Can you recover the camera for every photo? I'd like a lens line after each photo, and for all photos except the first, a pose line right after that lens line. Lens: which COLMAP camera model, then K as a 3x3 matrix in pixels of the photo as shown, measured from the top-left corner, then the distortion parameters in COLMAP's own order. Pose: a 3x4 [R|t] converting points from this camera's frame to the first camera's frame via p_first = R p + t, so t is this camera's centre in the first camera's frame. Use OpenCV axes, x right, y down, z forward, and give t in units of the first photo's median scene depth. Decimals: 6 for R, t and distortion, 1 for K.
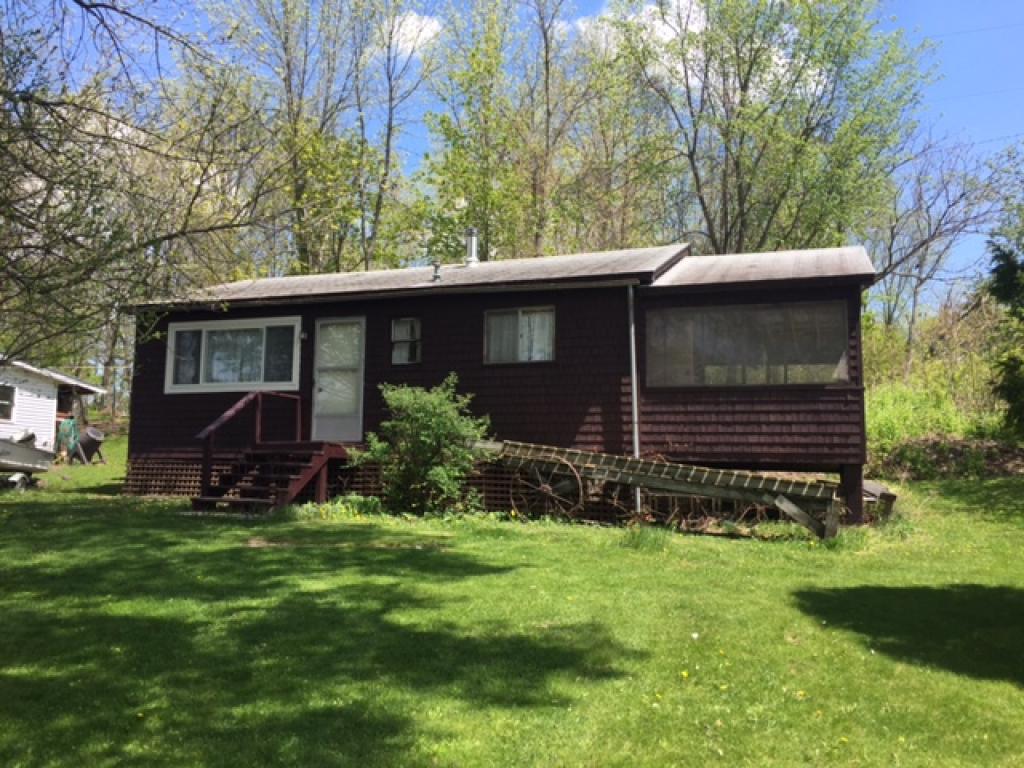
lens RADIAL K [[882.0, 0, 514.2], [0, 882.0, 381.4], [0, 0, 1]] dist [0.082215, -0.093627]
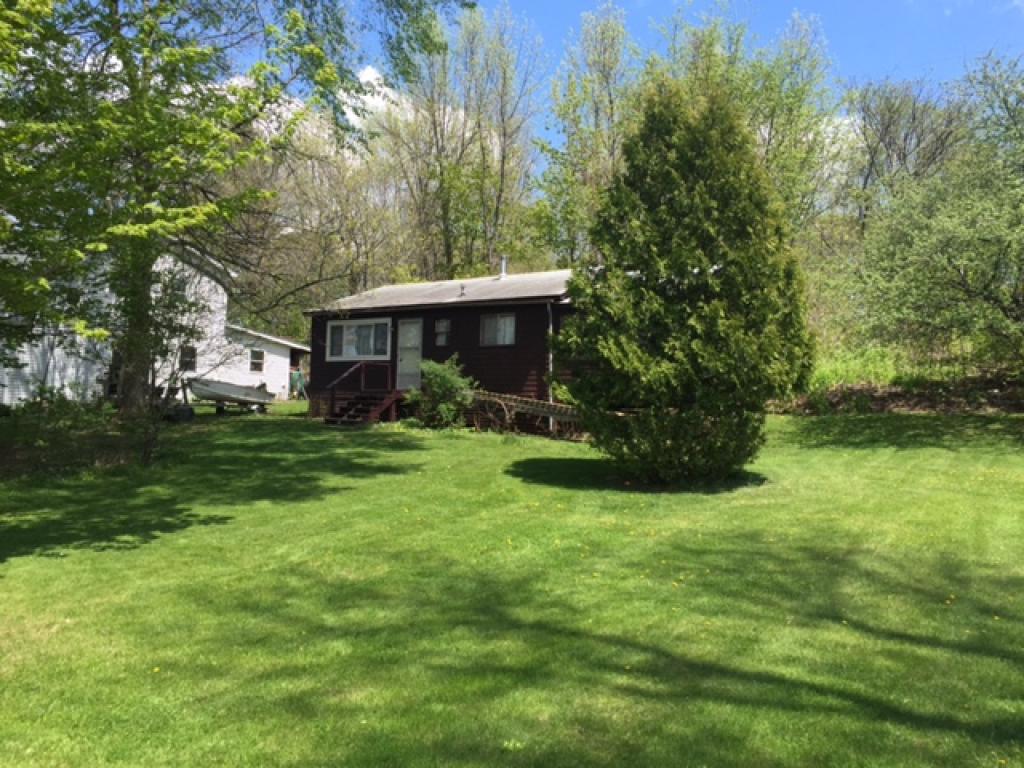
lens RADIAL K [[882.0, 0, 510.0], [0, 882.0, 385.8], [0, 0, 1]] dist [0.082215, -0.093627]
pose [[0.962159, 0.003501, -0.272467, 0.497794], [0.016763, 0.997263, 0.072012, -0.065895], [0.271974, -0.073854, 0.959466, -0.672364]]
